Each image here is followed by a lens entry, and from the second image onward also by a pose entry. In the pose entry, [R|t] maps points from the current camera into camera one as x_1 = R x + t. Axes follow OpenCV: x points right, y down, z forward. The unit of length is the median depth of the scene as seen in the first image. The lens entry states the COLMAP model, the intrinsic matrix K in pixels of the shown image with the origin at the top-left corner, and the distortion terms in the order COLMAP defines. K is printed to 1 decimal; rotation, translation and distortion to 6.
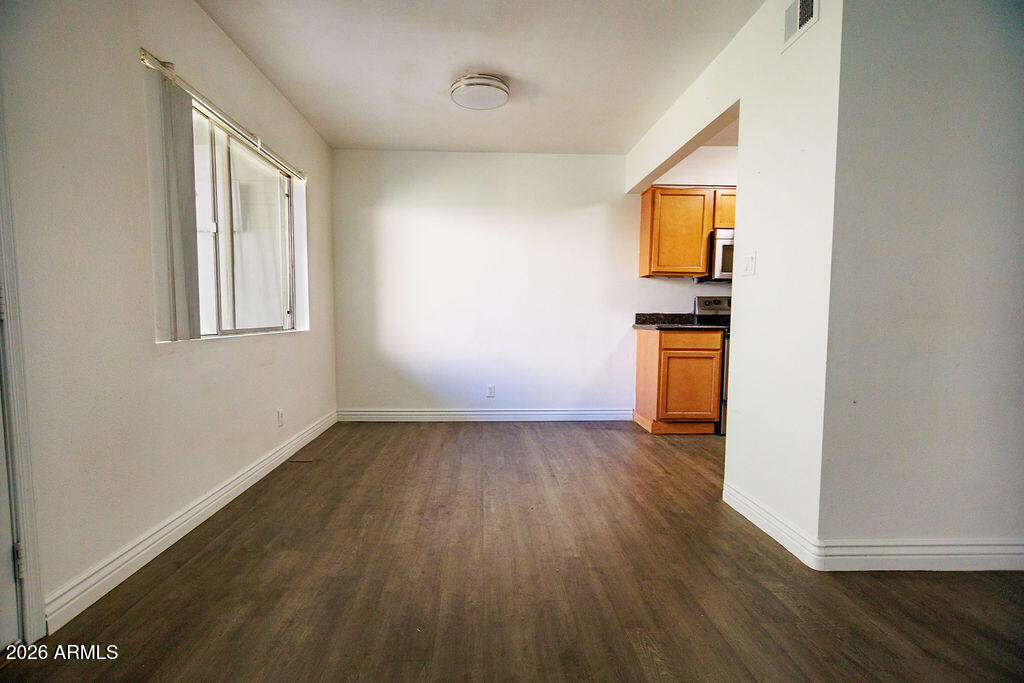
lens RADIAL K [[495.7, 0, 512.0], [0, 495.7, 341.5], [0, 0, 1]] dist [-0.000167, -0.000357]
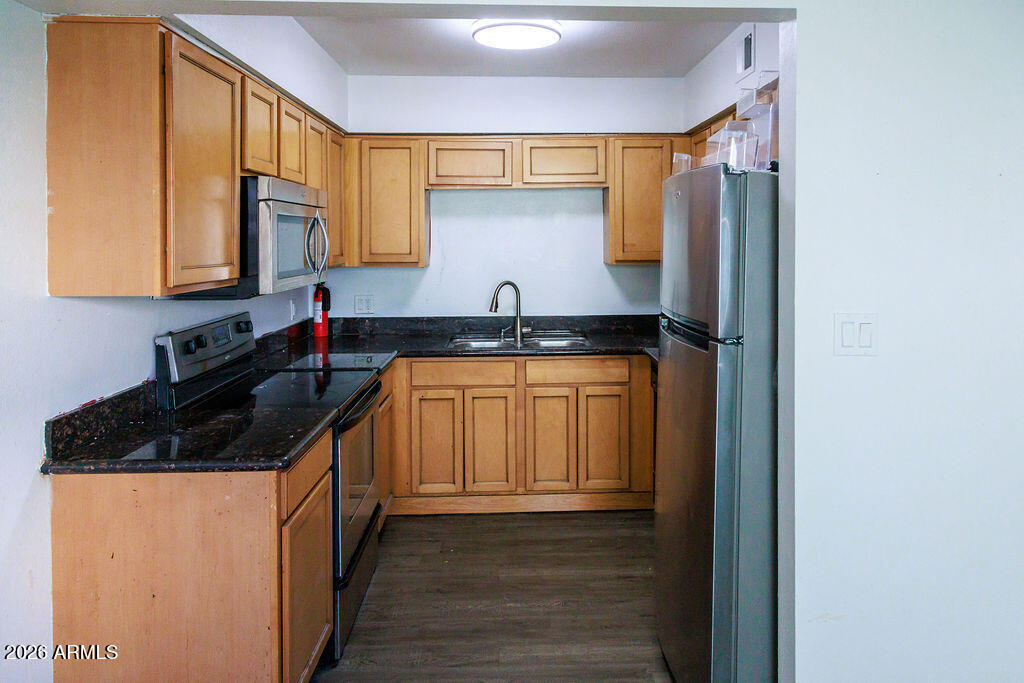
lens RADIAL K [[691.6, 0, 513.5], [0, 691.6, 239.2], [0, 0, 1]] dist [0.003651, -0.003145]
pose [[0.011093, -0.012294, 0.999863, -0.167858], [0.055304, 0.998401, 0.011663, -0.172779], [-0.998408, 0.055167, 0.011755, 0.806080]]
